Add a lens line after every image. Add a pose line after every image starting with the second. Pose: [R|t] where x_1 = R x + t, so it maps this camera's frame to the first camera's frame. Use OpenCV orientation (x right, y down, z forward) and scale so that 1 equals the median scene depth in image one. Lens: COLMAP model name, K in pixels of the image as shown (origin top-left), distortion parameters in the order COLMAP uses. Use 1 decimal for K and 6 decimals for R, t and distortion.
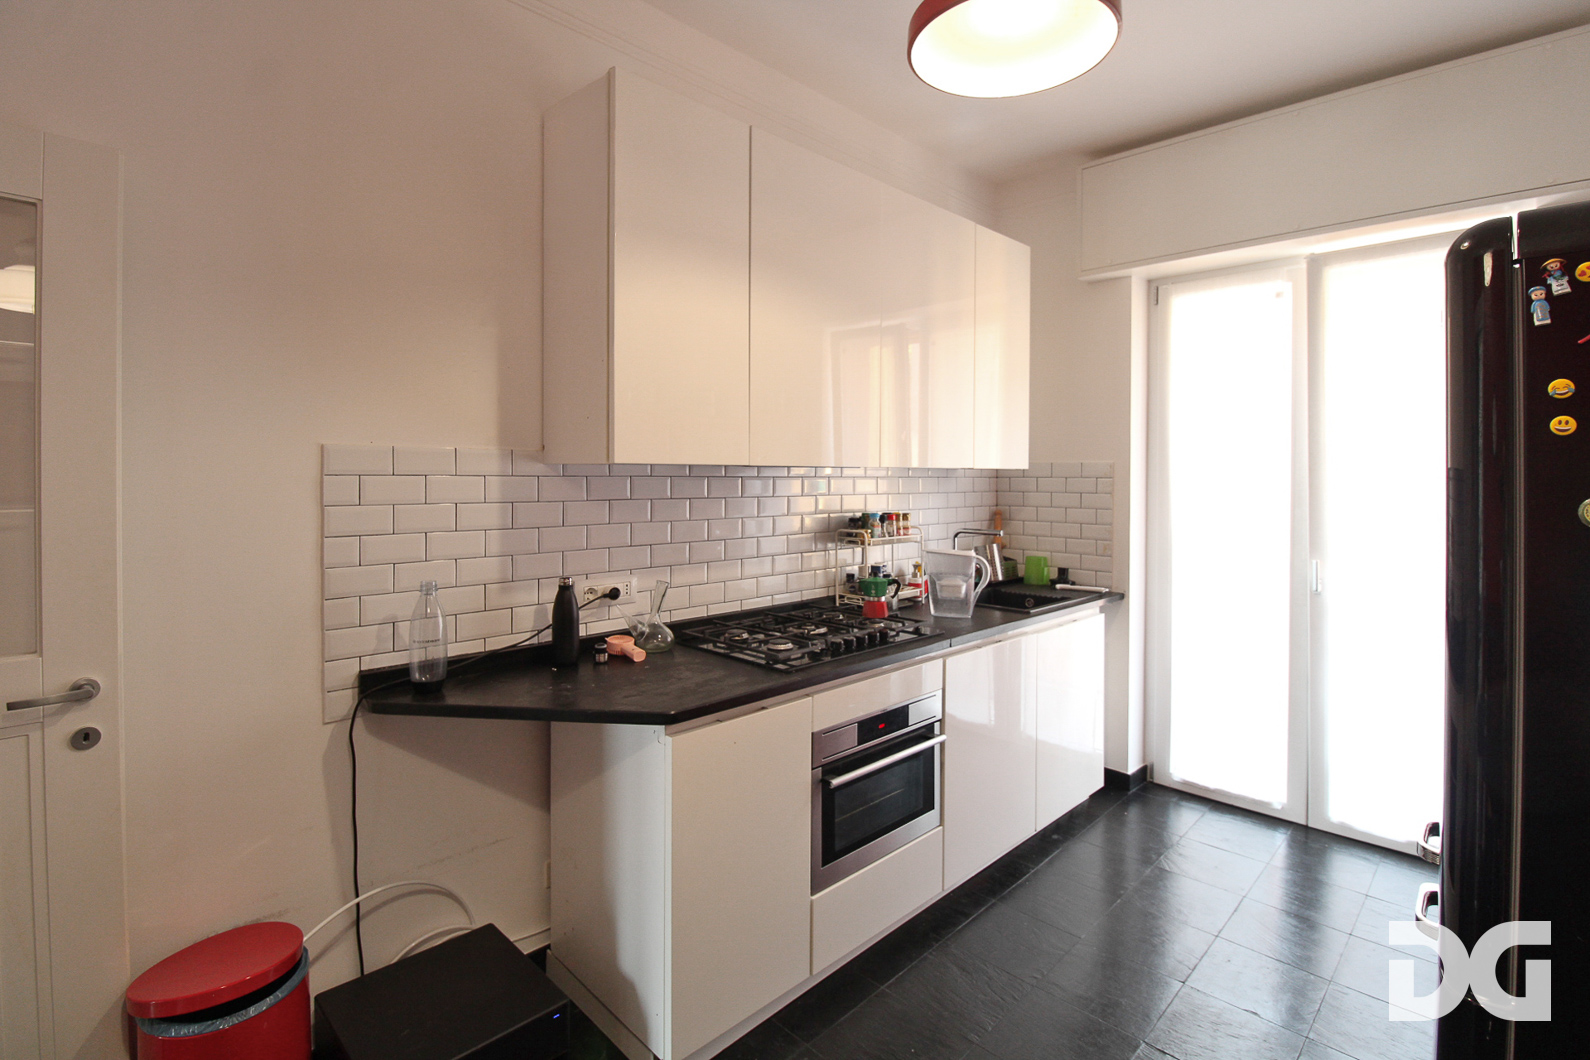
lens RADIAL K [[756.5, 0, 813.6], [0, 756.5, 477.6], [0, 0, 1]] dist [-0.000774, -0.000082]
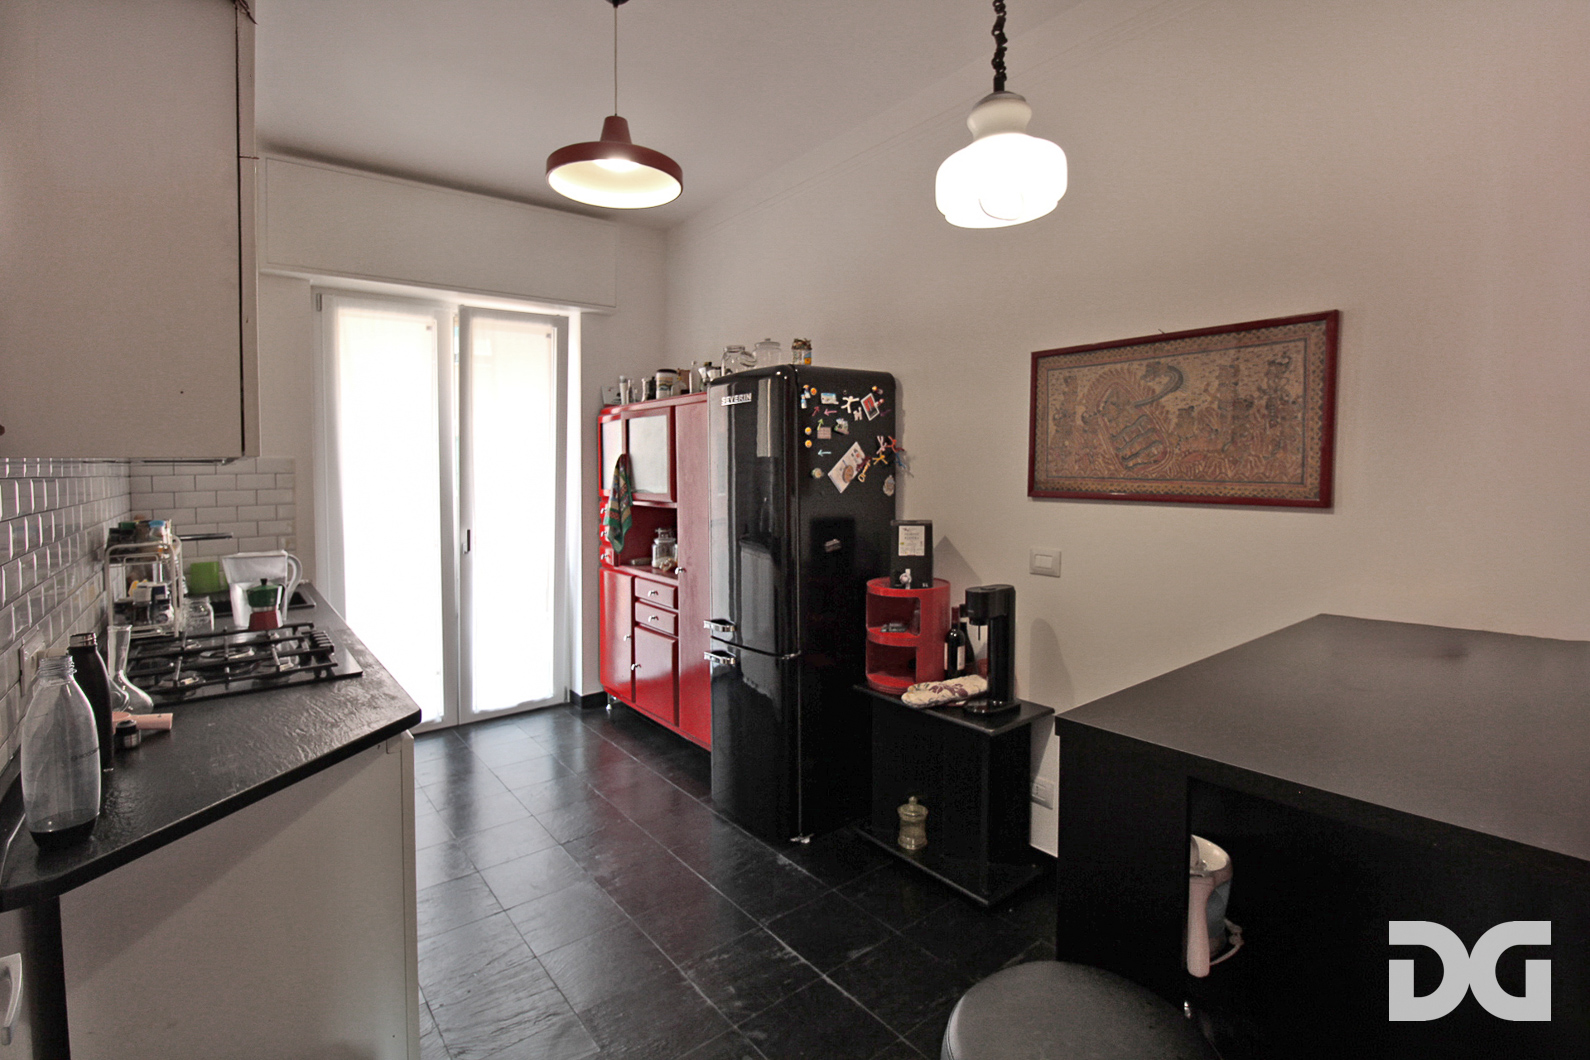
lens RADIAL K [[735.2, 0, 808.6], [0, 735.2, 525.7], [0, 0, 1]] dist [0.002301, -0.013966]
pose [[0.109648, -0.085262, 0.990307, -0.622890], [0.020419, 0.996297, 0.083517, 0.002574], [-0.993761, 0.011063, 0.110983, 0.237483]]
